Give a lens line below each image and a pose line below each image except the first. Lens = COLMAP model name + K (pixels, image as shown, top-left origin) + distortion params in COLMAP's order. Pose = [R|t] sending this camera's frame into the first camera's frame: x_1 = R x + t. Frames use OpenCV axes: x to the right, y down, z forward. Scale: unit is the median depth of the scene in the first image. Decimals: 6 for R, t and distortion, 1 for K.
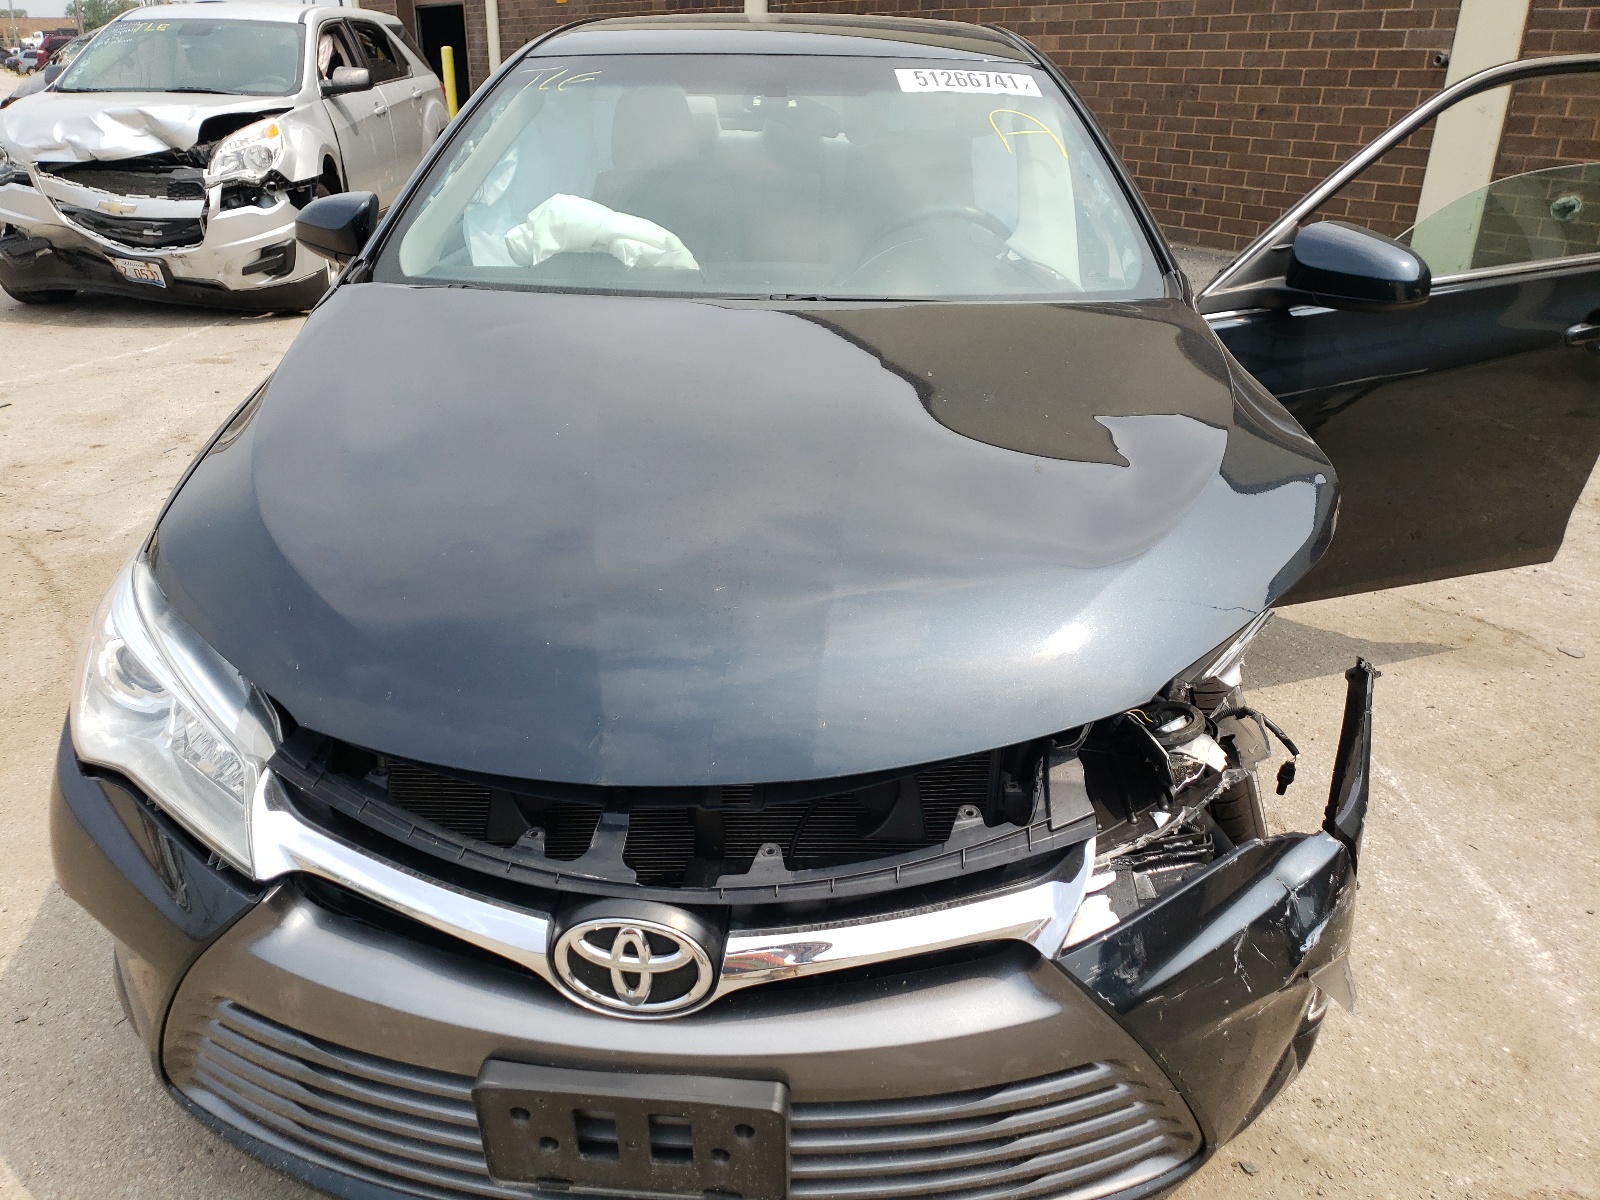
lens RADIAL K [[1277.0, 0, 768.0], [0, 1277.0, 599.2], [0, 0, 1]] dist [0.009434, 0.008271]
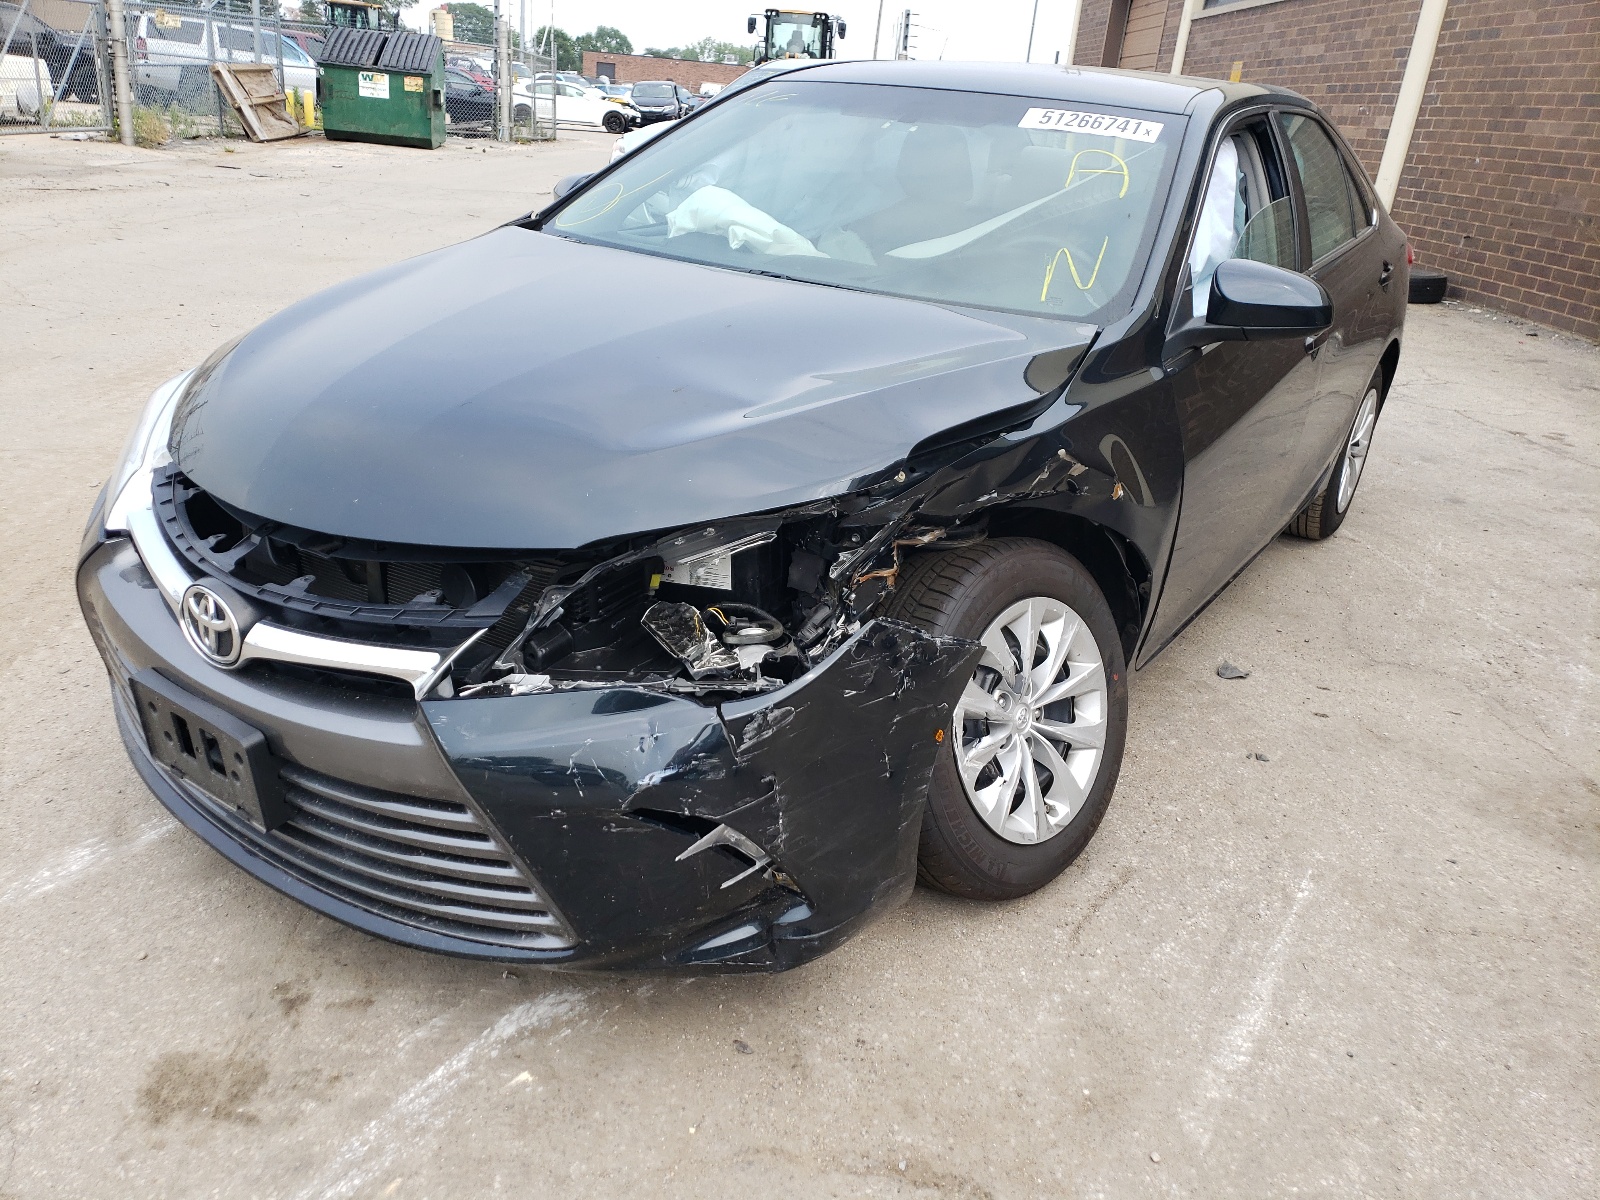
lens RADIAL K [[1260.2, 0, 743.9], [0, 1260.2, 617.8], [0, 0, 1]] dist [0.005859, 0.017854]
pose [[0.850136, 0.255300, -0.460534, 0.599929], [-0.271341, 0.961939, 0.032367, 0.035153], [0.451268, 0.097445, 0.887052, -0.009779]]
